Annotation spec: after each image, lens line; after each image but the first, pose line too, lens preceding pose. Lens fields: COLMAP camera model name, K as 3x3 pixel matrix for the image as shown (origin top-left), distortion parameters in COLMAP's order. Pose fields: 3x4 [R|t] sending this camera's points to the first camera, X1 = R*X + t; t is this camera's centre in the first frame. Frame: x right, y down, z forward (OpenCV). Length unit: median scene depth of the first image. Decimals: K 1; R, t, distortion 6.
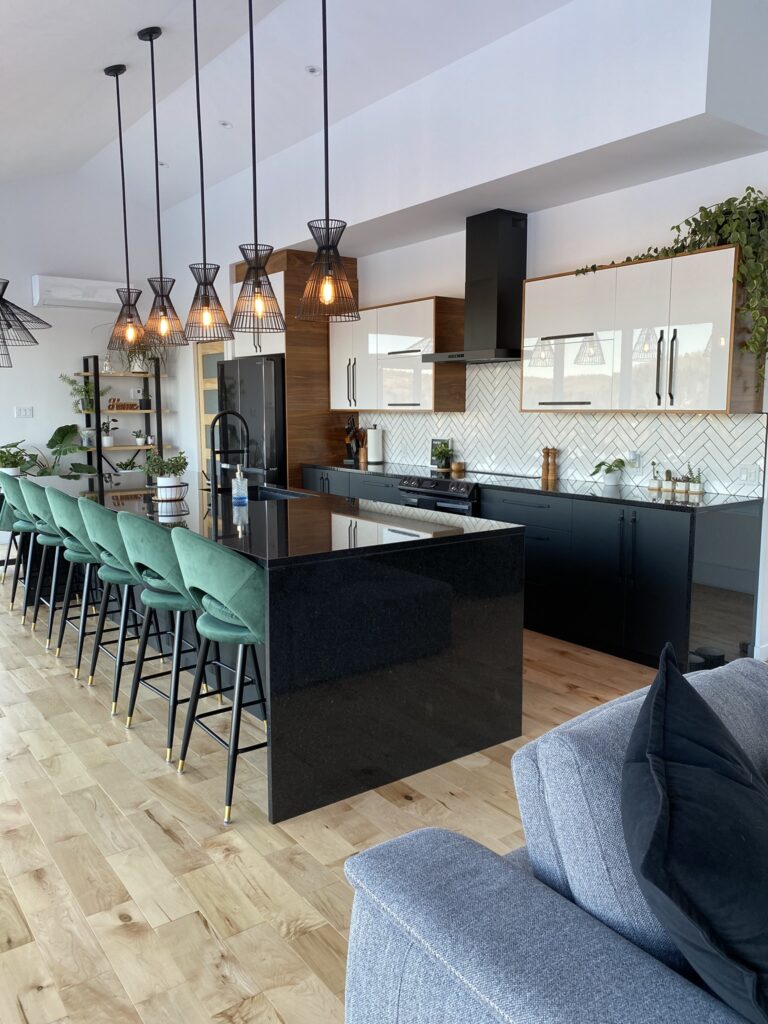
lens RADIAL K [[783.5, 0, 382.4], [0, 783.5, 508.0], [0, 0, 1]] dist [0.044365, -0.045069]
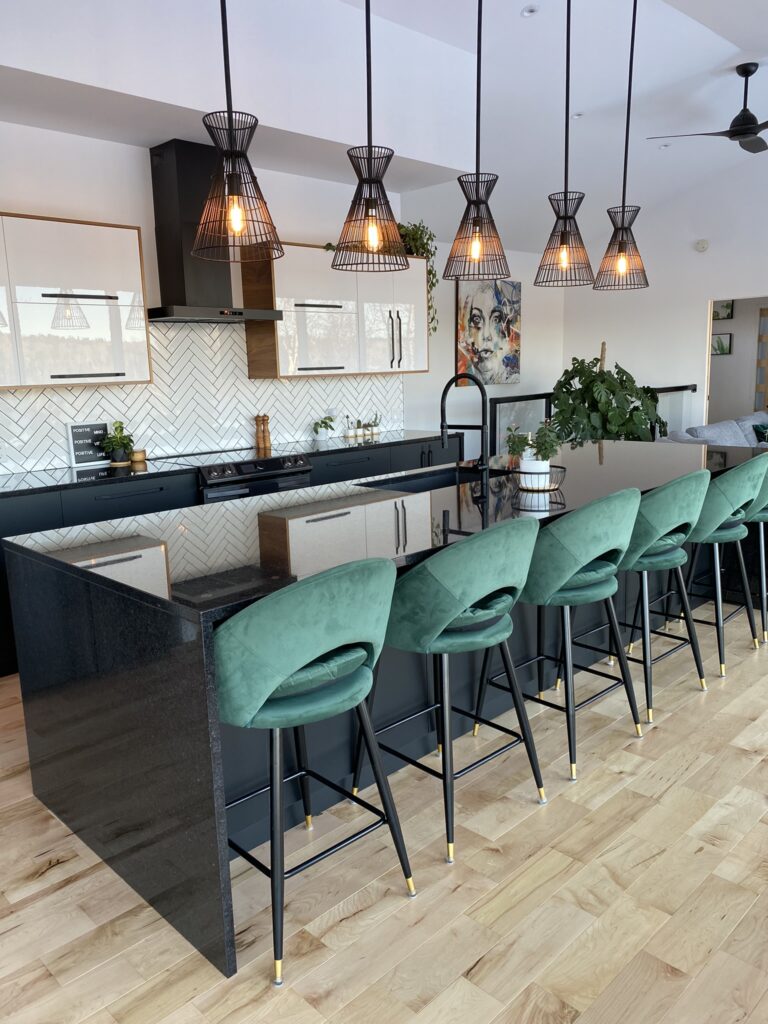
lens RADIAL K [[783.5, 0, 380.6], [0, 783.5, 511.6], [0, 0, 1]] dist [0.044365, -0.045069]
pose [[-0.141834, -0.175325, 0.974240, -0.791477], [0.159509, 0.967280, 0.197295, -0.129741], [-0.976954, 0.183384, -0.109227, 0.979880]]
